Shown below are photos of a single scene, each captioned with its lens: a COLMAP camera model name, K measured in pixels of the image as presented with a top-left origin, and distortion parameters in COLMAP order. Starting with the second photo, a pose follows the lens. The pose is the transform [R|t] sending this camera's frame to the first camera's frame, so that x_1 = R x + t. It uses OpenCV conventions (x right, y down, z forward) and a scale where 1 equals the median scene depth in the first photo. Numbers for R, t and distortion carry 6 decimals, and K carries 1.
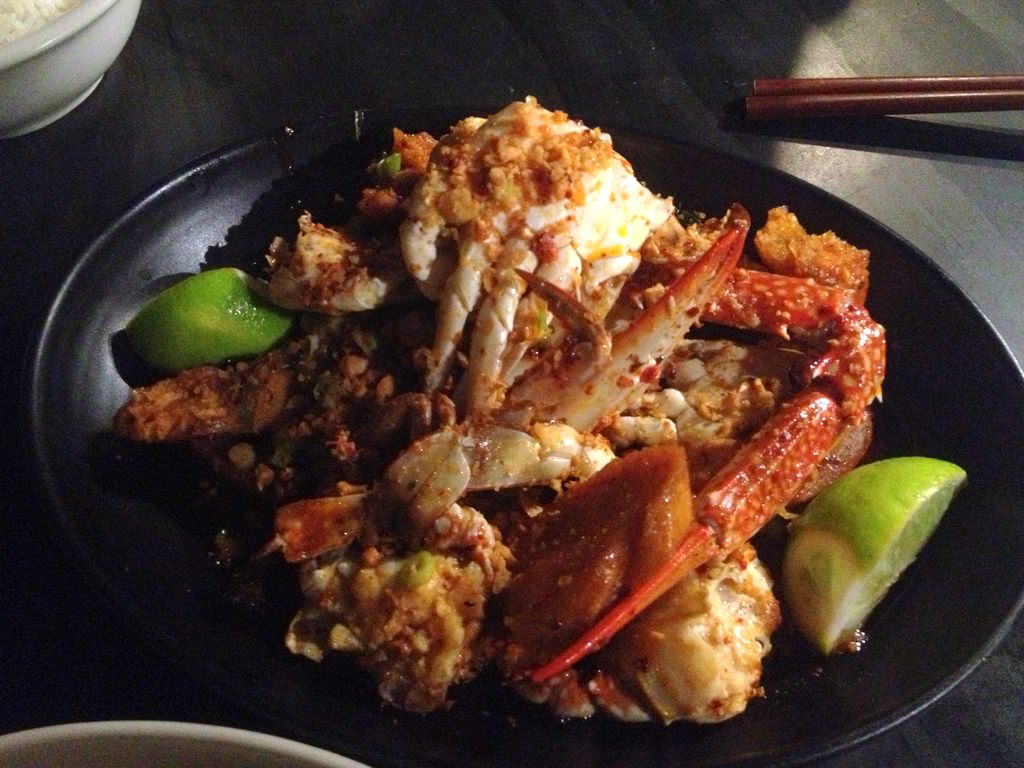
lens RADIAL K [[1039.8, 0, 508.0], [0, 1039.8, 385.8], [0, 0, 1]] dist [0.127630, 0.000000]
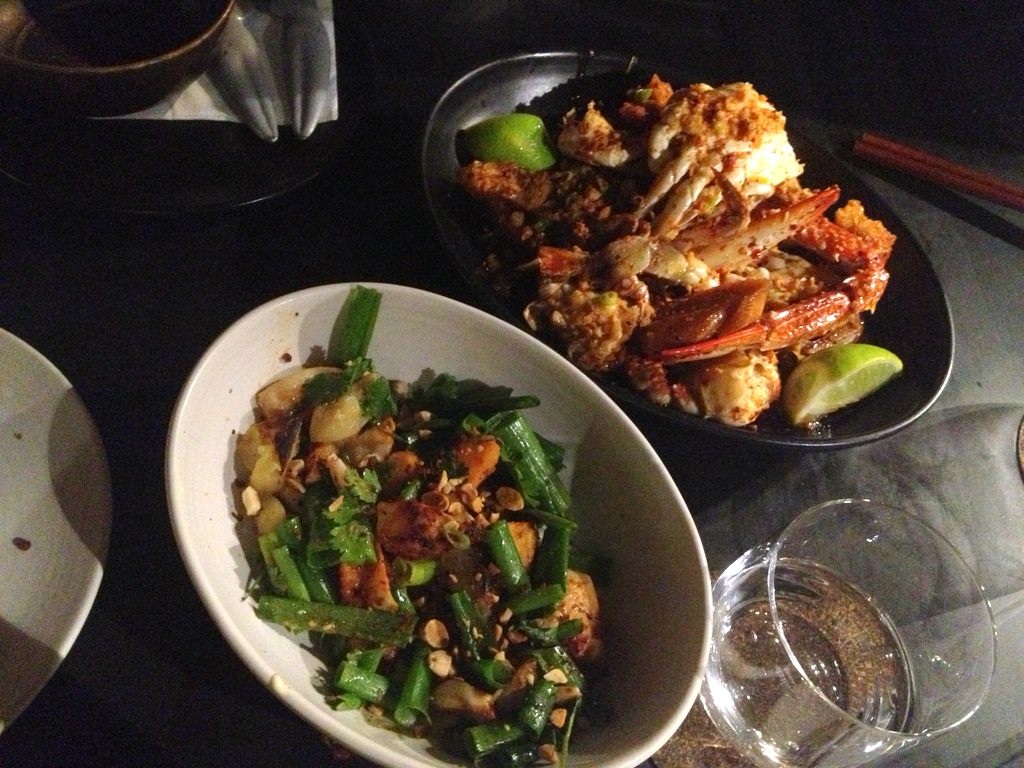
lens RADIAL K [[1039.8, 0, 516.0], [0, 1039.8, 380.1], [0, 0, 1]] dist [0.127630, 0.000000]
pose [[0.933660, 0.357962, 0.011901, -0.193119], [-0.357934, 0.933736, -0.004471, 0.349850], [-0.012713, -0.000085, 0.999919, -0.789034]]
